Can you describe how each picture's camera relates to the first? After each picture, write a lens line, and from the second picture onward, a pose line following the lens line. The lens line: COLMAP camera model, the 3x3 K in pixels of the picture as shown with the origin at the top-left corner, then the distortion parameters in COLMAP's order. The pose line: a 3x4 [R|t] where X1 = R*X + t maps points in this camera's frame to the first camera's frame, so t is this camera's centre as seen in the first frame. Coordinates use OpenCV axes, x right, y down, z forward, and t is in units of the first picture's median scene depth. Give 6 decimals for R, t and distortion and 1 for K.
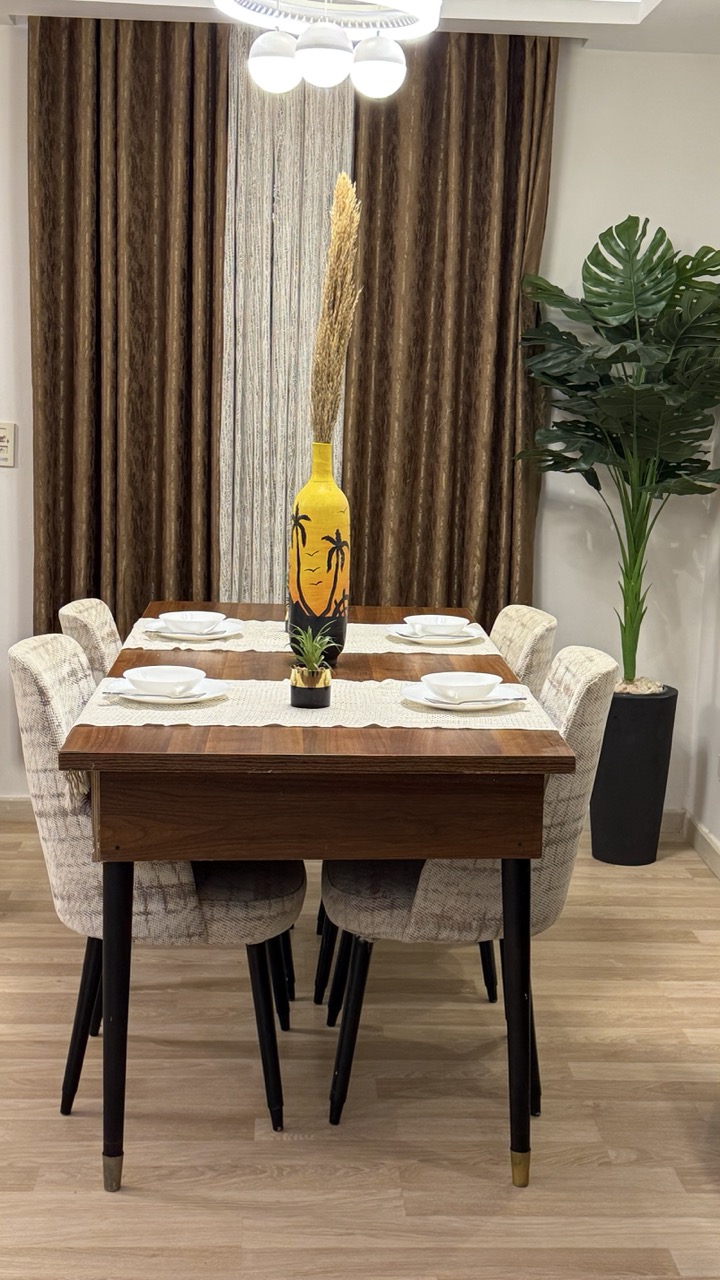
lens RADIAL K [[1584.1, 0, 359.6], [0, 1584.1, 642.6], [0, 0, 1]] dist [0.061995, 0.000000]
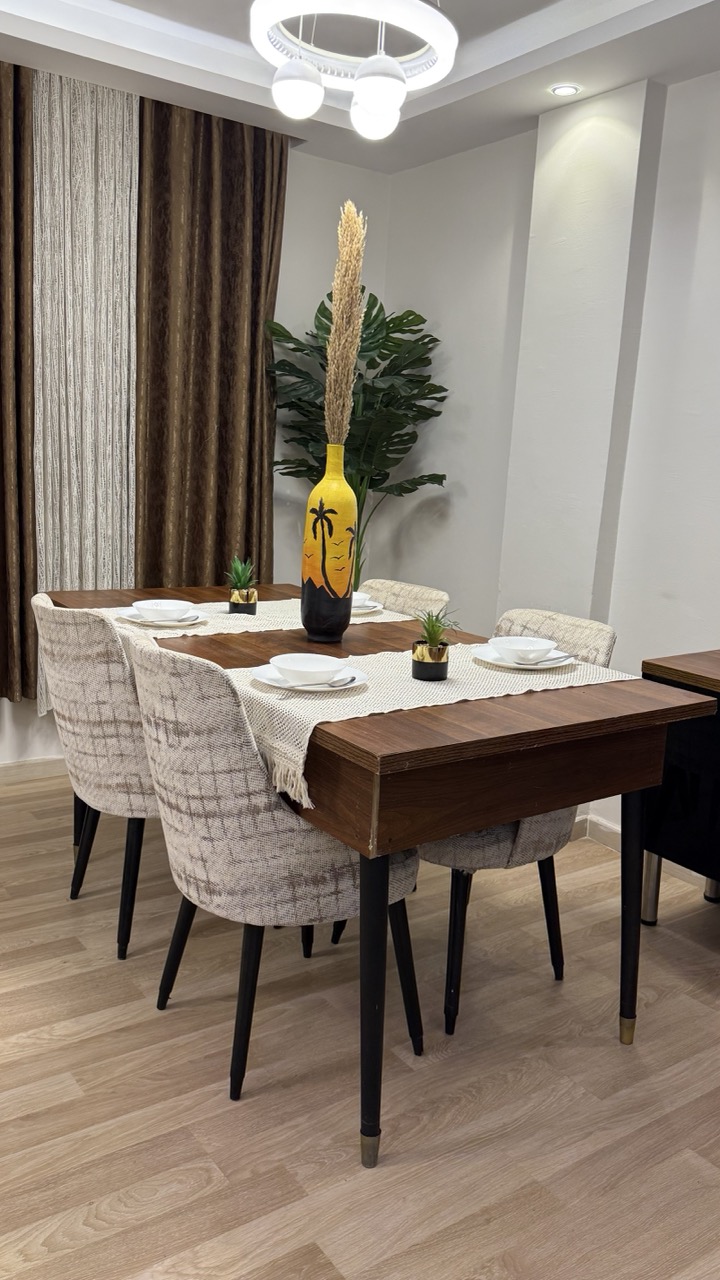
lens RADIAL K [[1004.5, 0, 360.9], [0, 1004.5, 635.4], [0, 0, 1]] dist [0.031551, -0.010109]
pose [[0.840919, -0.078418, 0.535449, -0.406490], [0.055979, 0.996742, 0.058061, -0.031205], [-0.538258, -0.018851, 0.842569, 0.385060]]
